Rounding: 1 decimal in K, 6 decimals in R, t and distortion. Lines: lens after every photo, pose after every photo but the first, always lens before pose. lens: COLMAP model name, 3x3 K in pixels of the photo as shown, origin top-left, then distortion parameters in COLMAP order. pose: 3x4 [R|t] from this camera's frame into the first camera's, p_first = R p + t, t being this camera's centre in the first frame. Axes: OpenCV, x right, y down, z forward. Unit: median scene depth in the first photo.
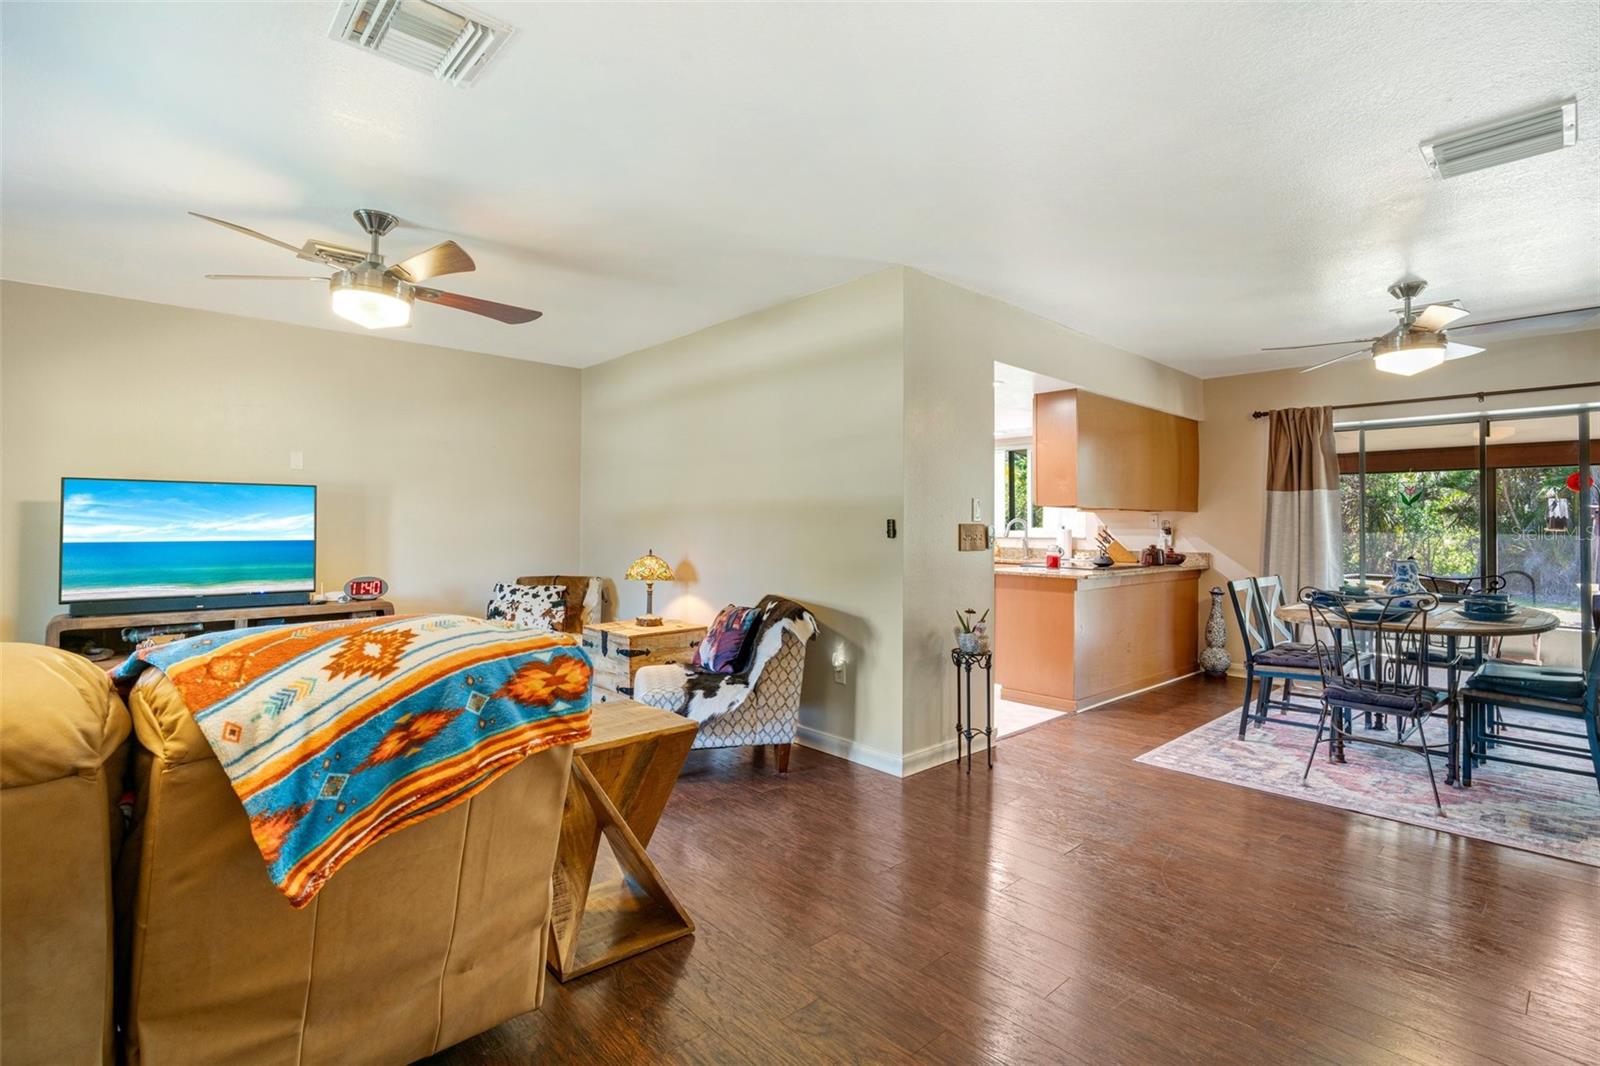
lens RADIAL K [[755.1, 0, 797.1], [0, 755.1, 517.3], [0, 0, 1]] dist [-0.009022, 0.000899]
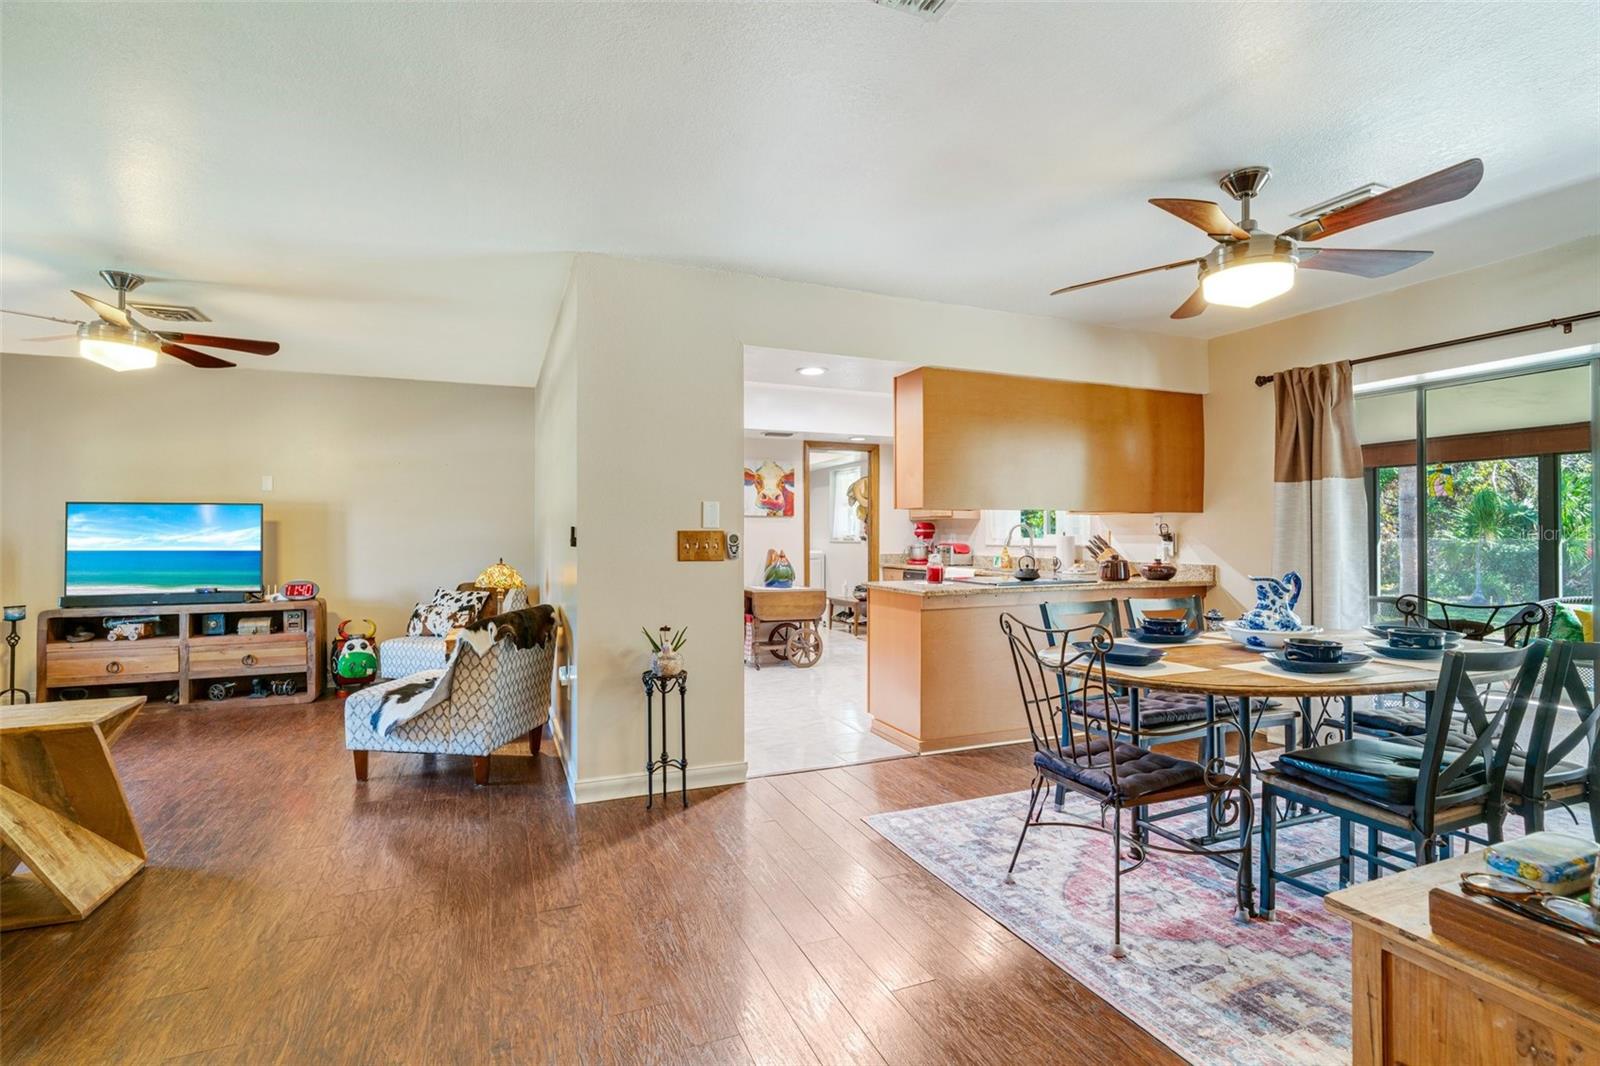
lens RADIAL K [[756.9, 0, 790.0], [0, 756.9, 526.6], [0, 0, 1]] dist [-0.010944, 0.000766]
pose [[0.936054, -0.011148, -0.351678, 0.629897], [0.011155, 0.999936, -0.002007, 0.007141], [0.351678, -0.002044, 0.936119, 0.197021]]
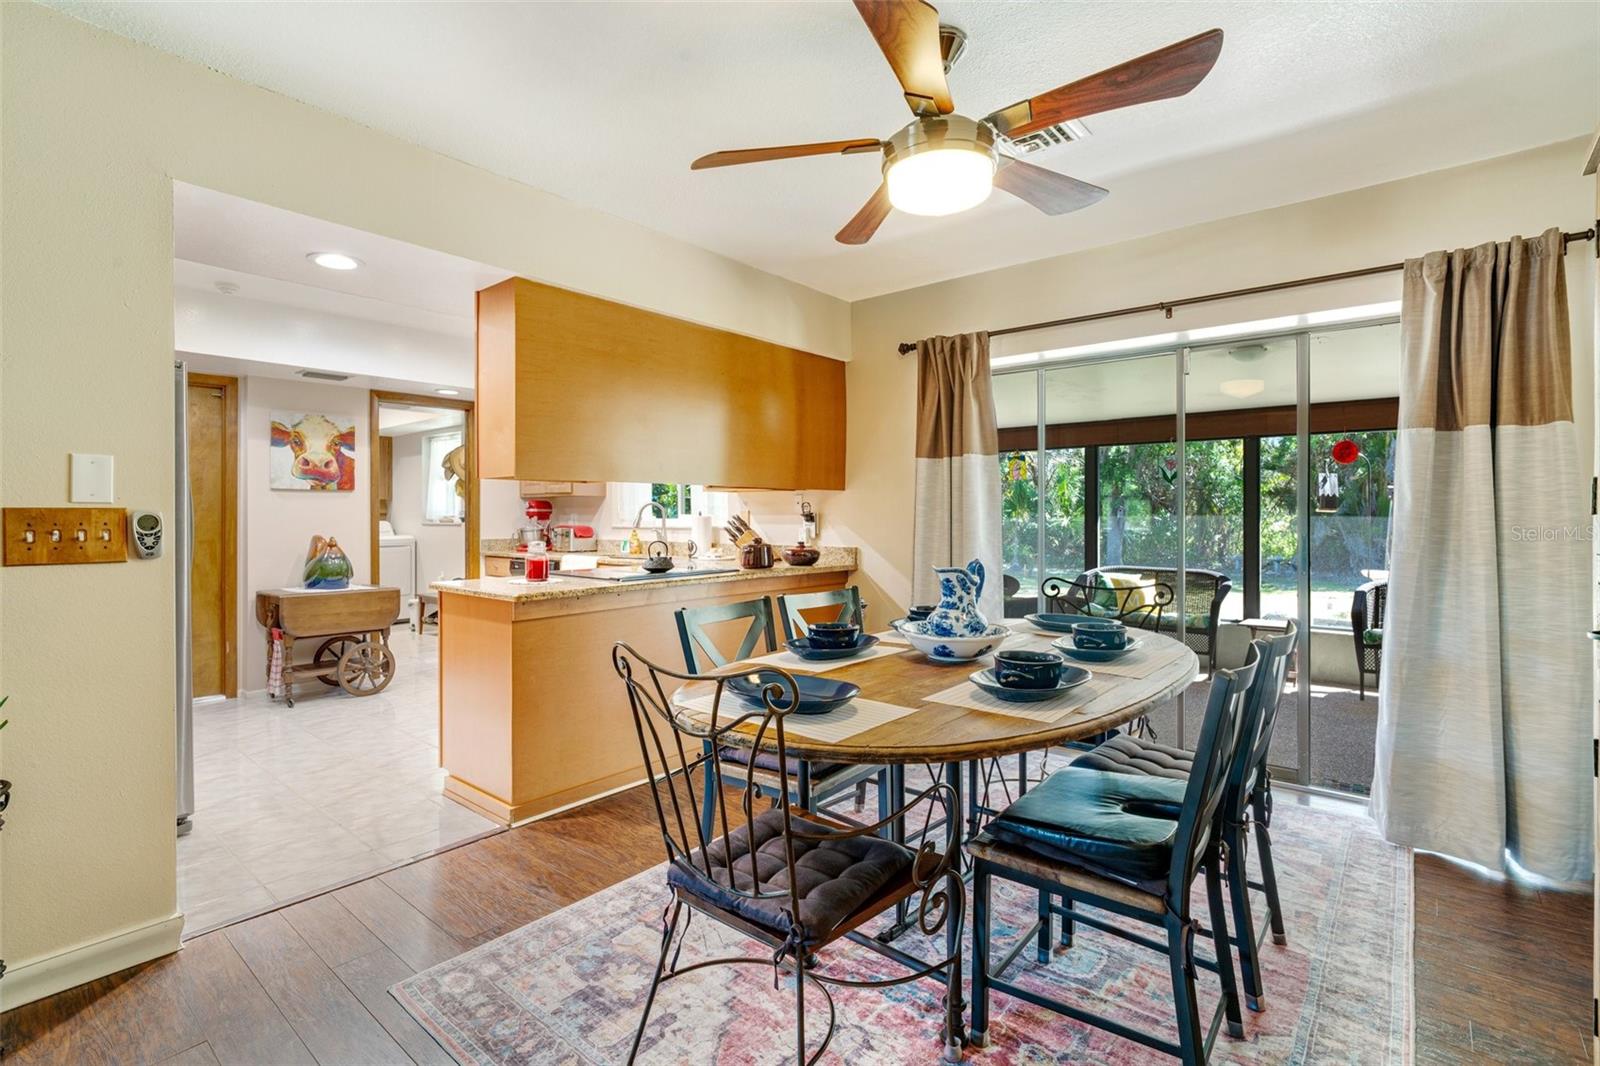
lens RADIAL K [[755.1, 0, 797.1], [0, 755.1, 517.3], [0, 0, 1]] dist [-0.009022, 0.000899]
pose [[0.992321, -0.009759, 0.123303, 0.617064], [0.007868, 0.999844, 0.015811, 0.010931], [-0.123438, -0.014720, 0.992243, 0.462626]]
